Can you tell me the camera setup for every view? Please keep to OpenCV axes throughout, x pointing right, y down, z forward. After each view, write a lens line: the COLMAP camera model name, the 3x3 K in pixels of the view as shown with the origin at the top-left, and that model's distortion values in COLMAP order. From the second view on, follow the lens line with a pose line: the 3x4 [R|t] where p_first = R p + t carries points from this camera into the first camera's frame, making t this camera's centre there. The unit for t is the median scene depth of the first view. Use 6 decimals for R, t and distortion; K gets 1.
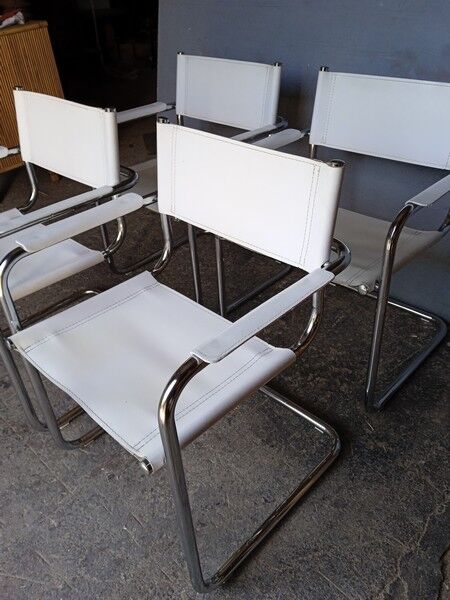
lens RADIAL K [[513.1, 0, 227.3], [0, 513.1, 298.1], [0, 0, 1]] dist [0.096396, -0.168640]
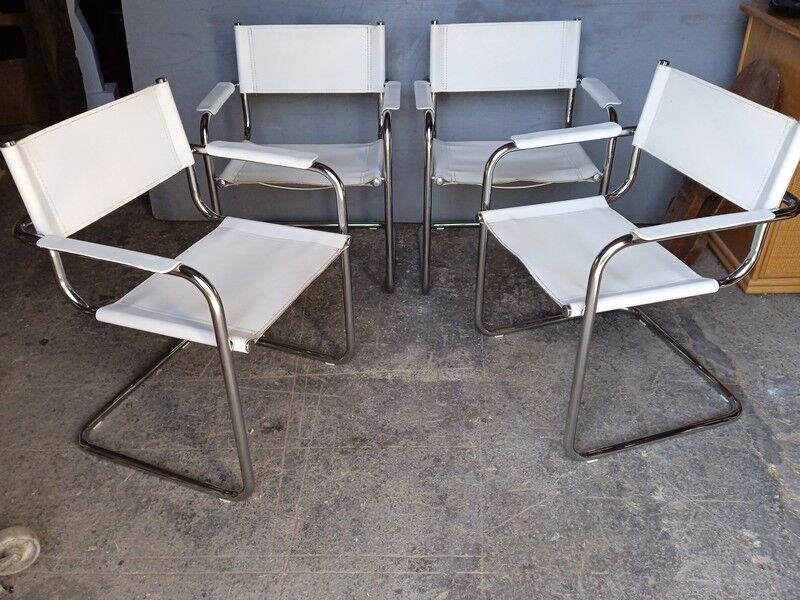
lens RADIAL K [[684.1, 0, 396.2], [0, 684.1, 301.4], [0, 0, 1]] dist [0.096396, -0.168640]
pose [[0.716476, -0.329050, 0.615133, -1.137592], [0.363865, 0.928593, 0.072916, -0.035210], [-0.595202, 0.171582, 0.785044, 0.002778]]
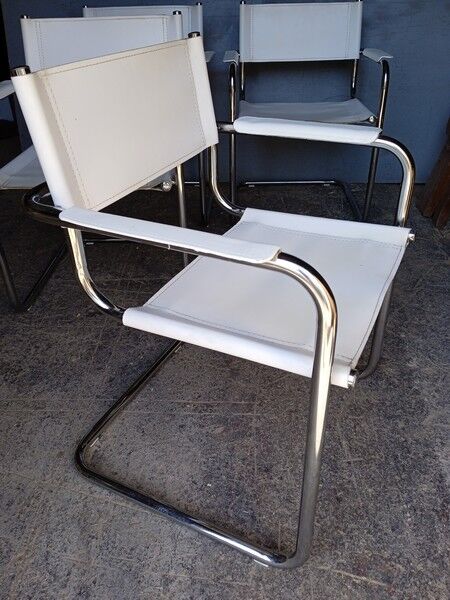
lens RADIAL K [[513.1, 0, 223.9], [0, 513.1, 300.5], [0, 0, 1]] dist [0.096396, -0.168640]
pose [[0.746038, -0.312928, 0.587795, -1.046351], [0.351979, 0.934626, 0.050835, 0.228973], [-0.565277, 0.168966, 0.807411, 0.079305]]
